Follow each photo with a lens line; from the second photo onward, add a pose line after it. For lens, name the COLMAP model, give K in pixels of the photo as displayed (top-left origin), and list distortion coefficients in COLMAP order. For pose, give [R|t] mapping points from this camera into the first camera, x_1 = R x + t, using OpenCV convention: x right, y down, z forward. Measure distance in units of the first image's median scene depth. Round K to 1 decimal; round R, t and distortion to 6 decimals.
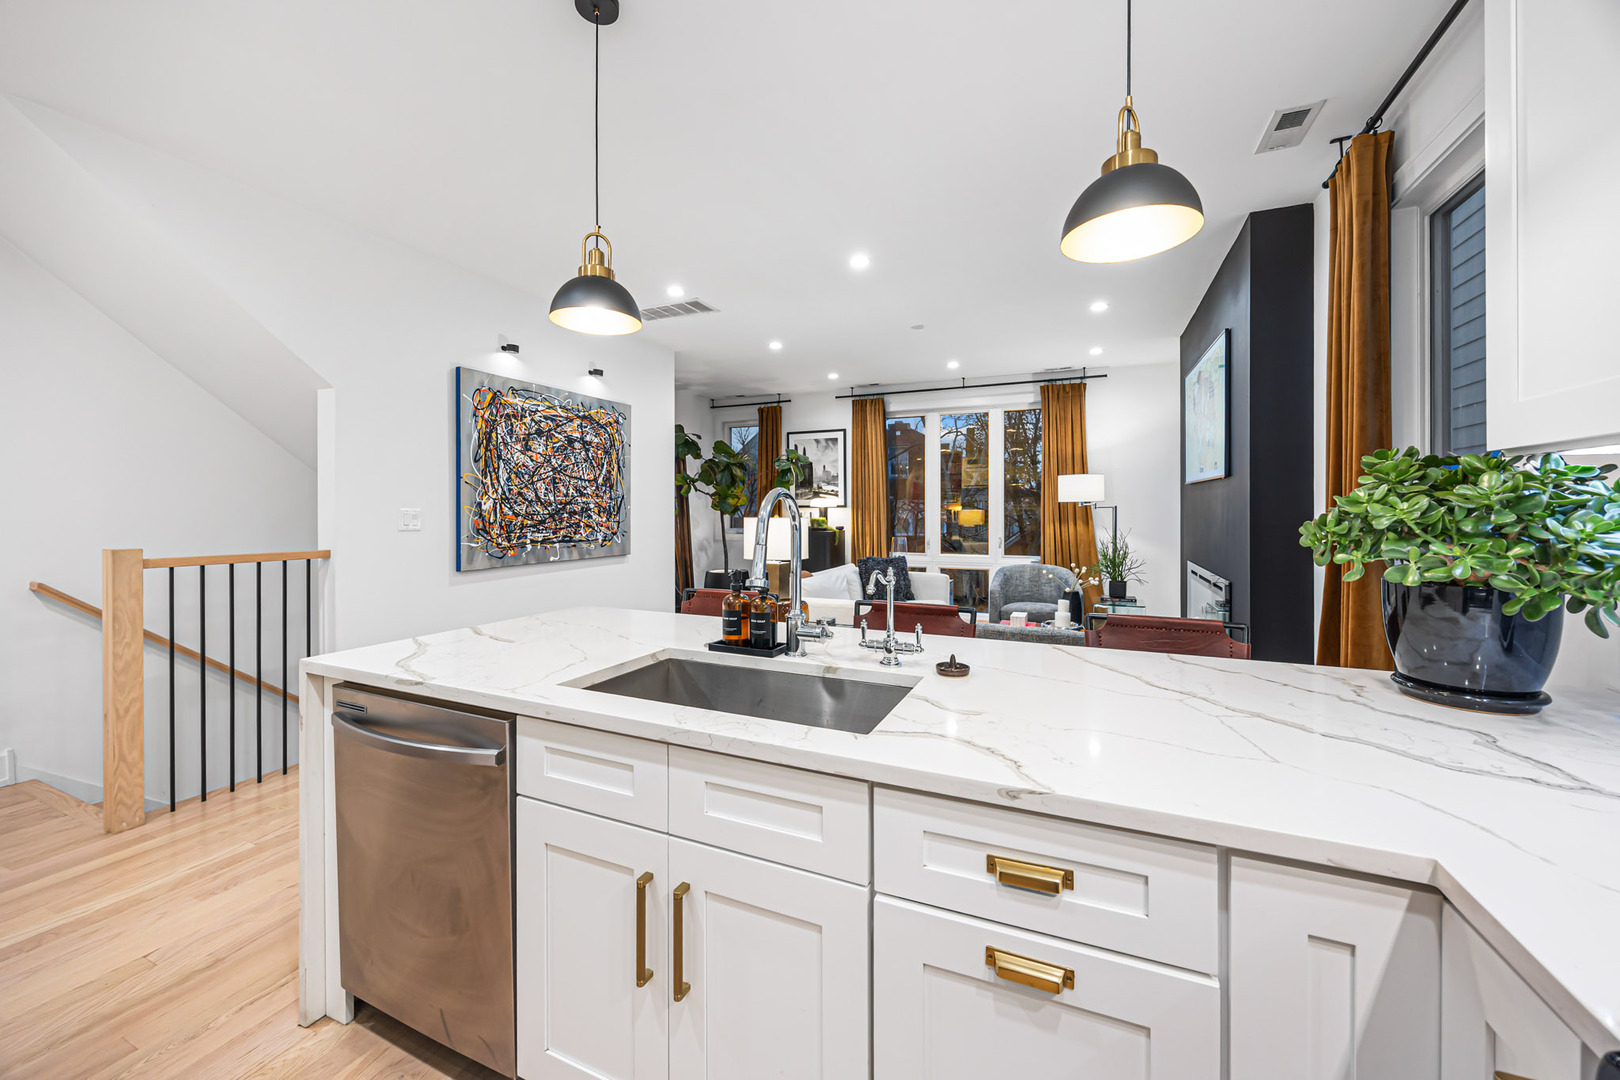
lens RADIAL K [[618.8, 0, 804.9], [0, 618.8, 512.0], [0, 0, 1]] dist [-0.001069, -0.000121]
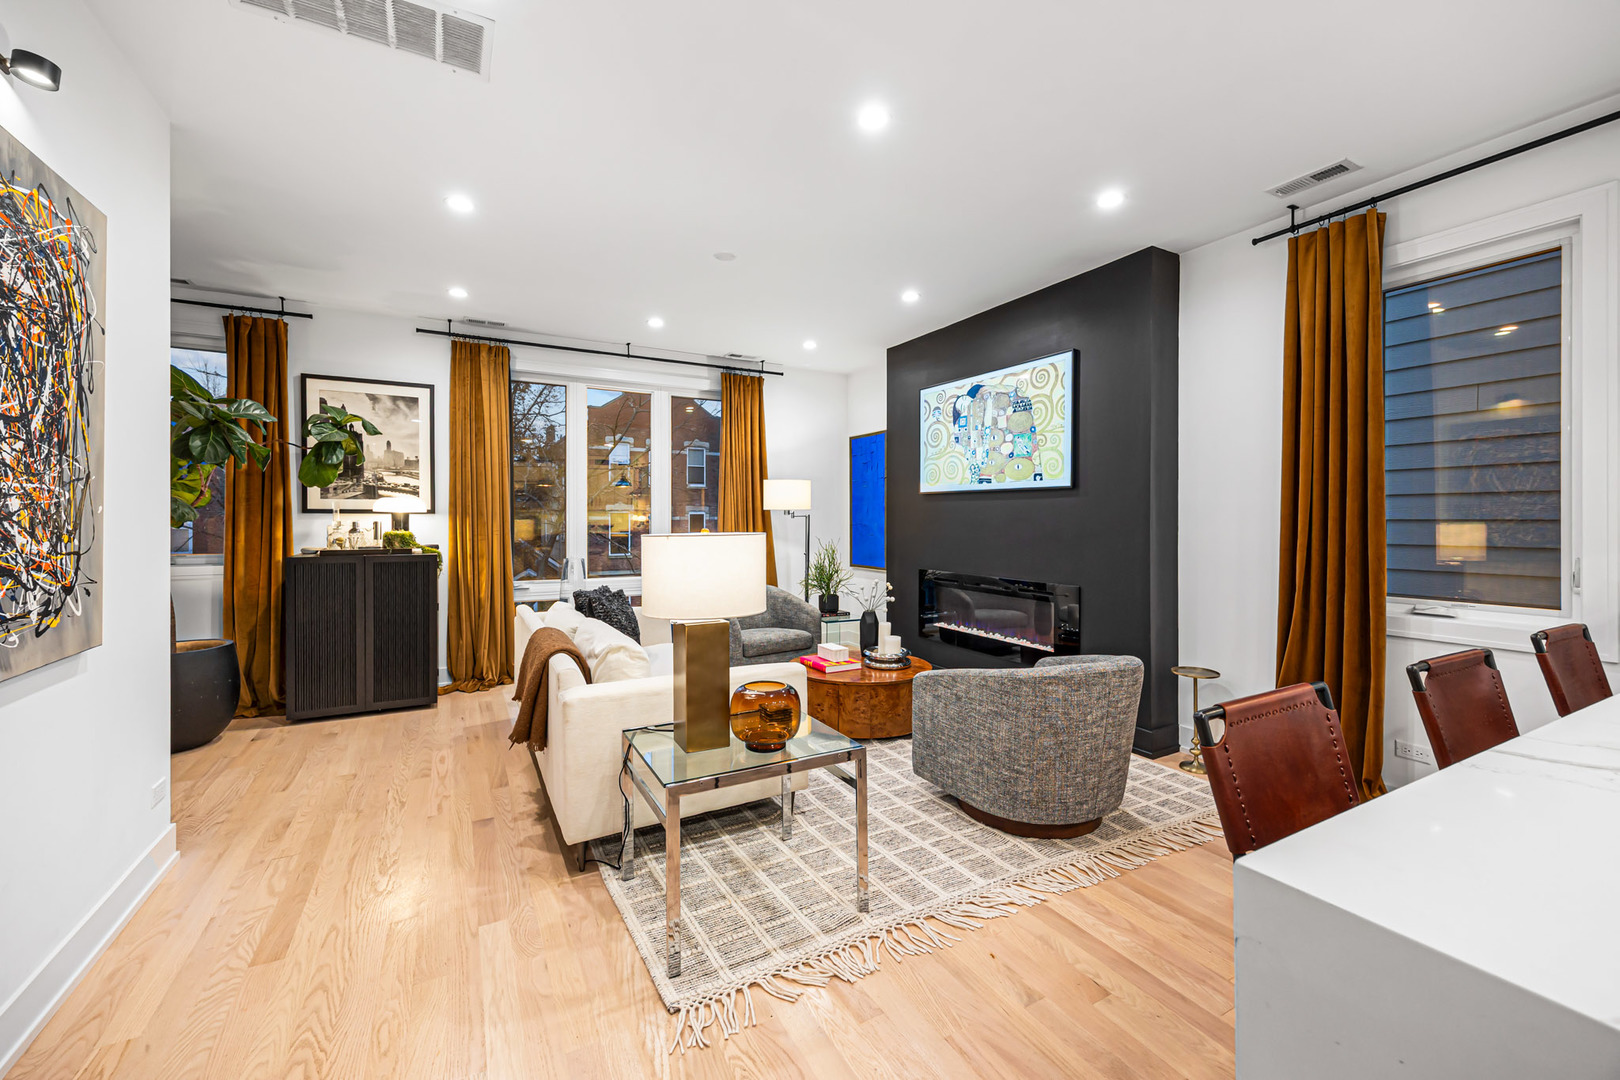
lens RADIAL K [[655.0, 0, 809.6], [0, 655.0, 517.7], [0, 0, 1]] dist [0.000210, -0.000192]
pose [[0.599821, 0.001461, 0.800133, -0.378220], [0.000841, 0.999997, -0.002457, -0.002077], [-0.800134, 0.002147, 0.599818, 0.517528]]
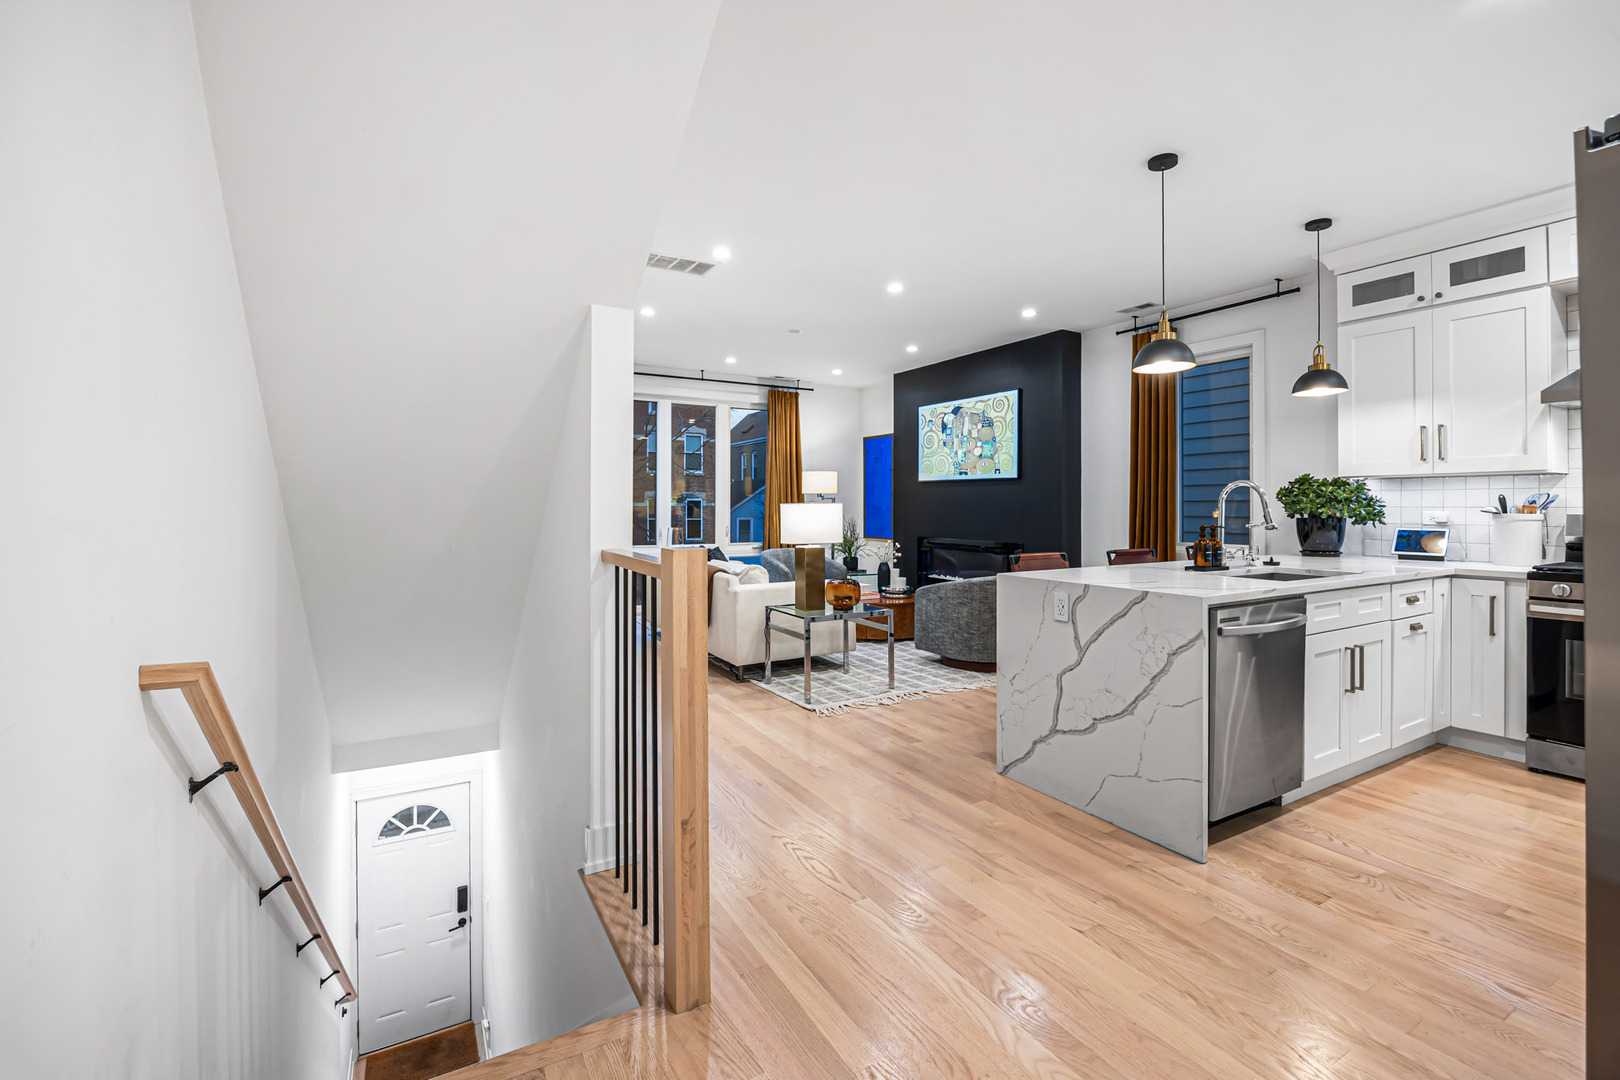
lens RADIAL K [[703.3, 0, 813.7], [0, 703.3, 507.4], [0, 0, 1]] dist [-0.003440, -0.000427]
pose [[0.581826, -0.001027, 0.813313, -0.871671], [0.001107, 0.999999, 0.000471, 0.013581], [-0.813313, 0.000626, 0.581827, 0.268889]]
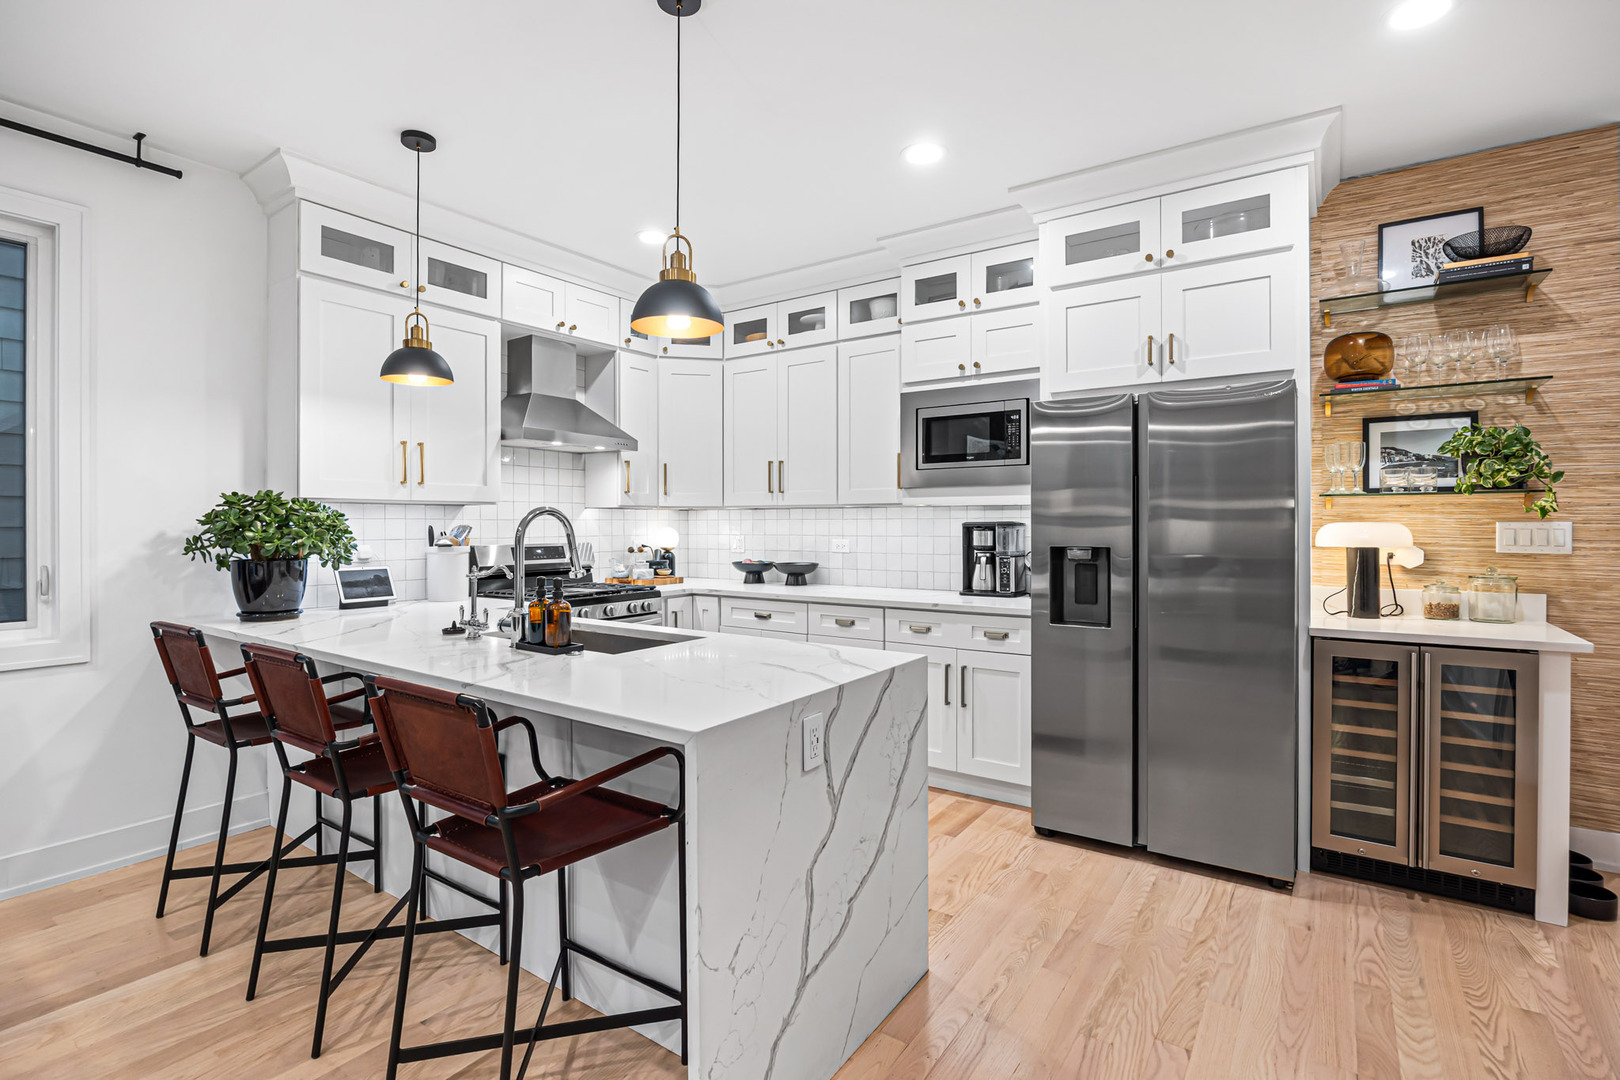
lens RADIAL K [[759.9, 0, 809.4], [0, 759.9, 525.5], [0, 0, 1]] dist [-0.010633, 0.000053]
pose [[-0.983957, -0.001860, 0.178398, -0.301628], [-0.001491, 0.999996, 0.002205, -0.001858], [-0.178401, 0.001904, -0.983956, 0.809366]]
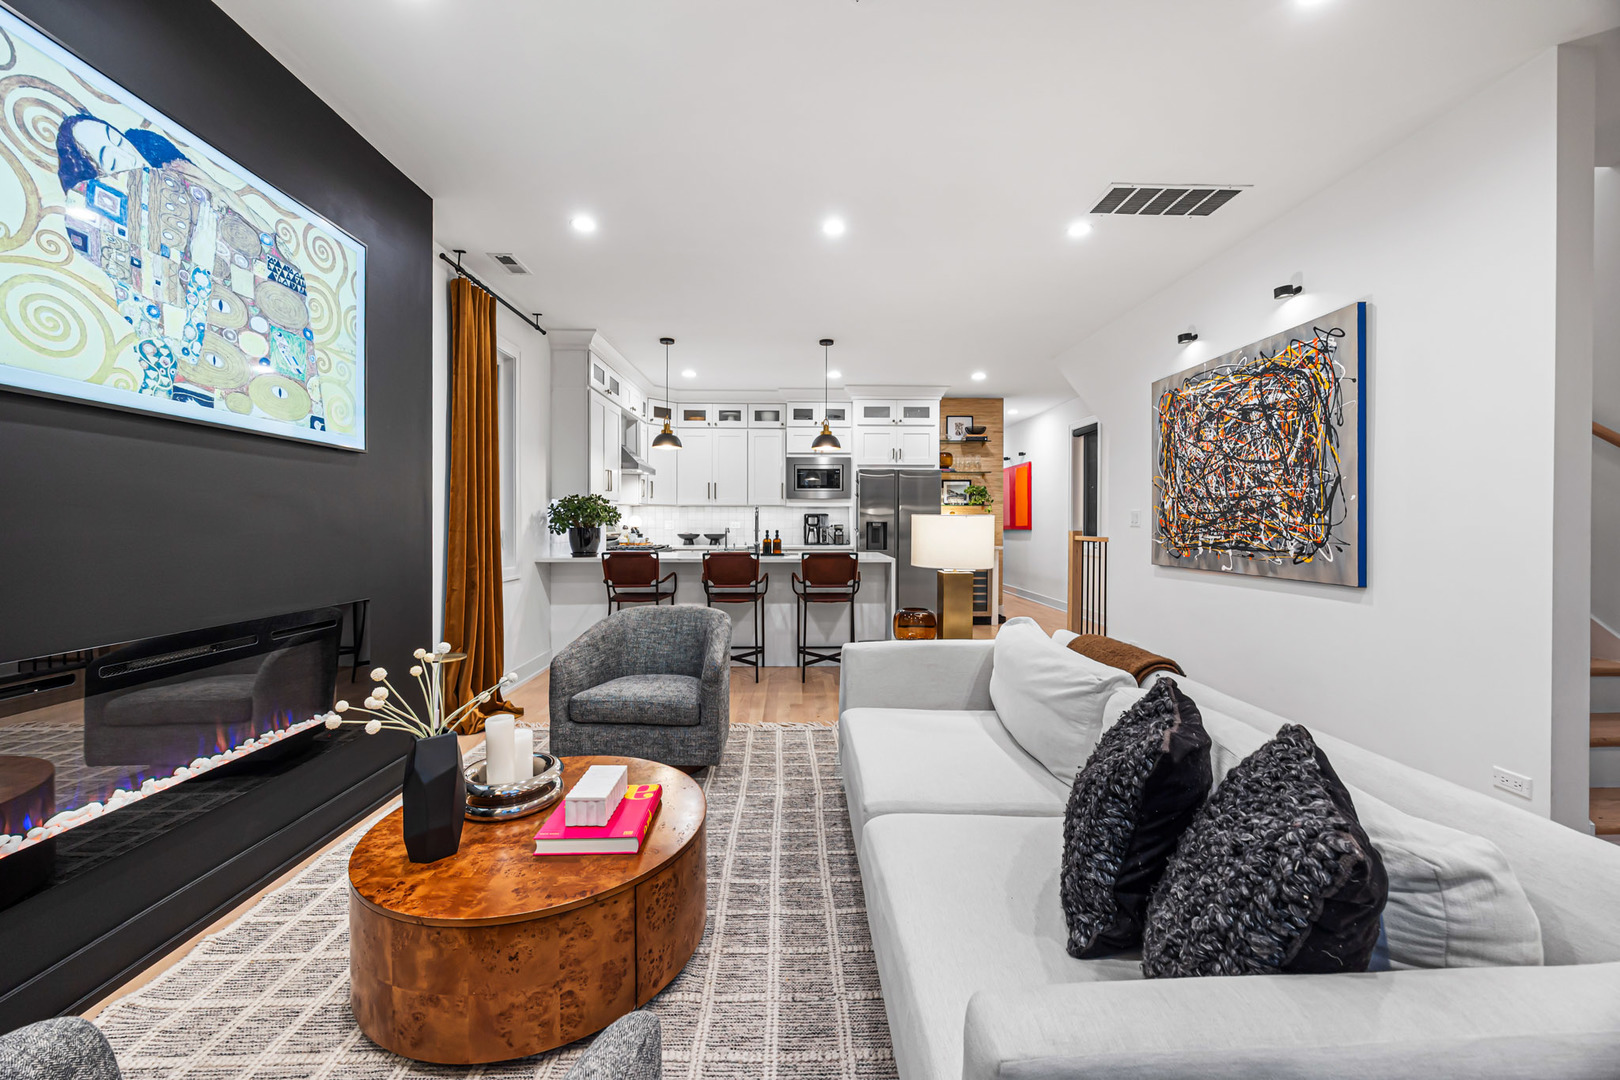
lens RADIAL K [[623.4, 0, 806.3], [0, 623.4, 526.1], [0, 0, 1]] dist [-0.000836, -0.000268]
pose [[-0.900139, 0.001075, -0.435601, 0.410888], [-0.002846, 0.999961, 0.008349, 0.015311], [0.435593, 0.008755, -0.900101, 1.422673]]
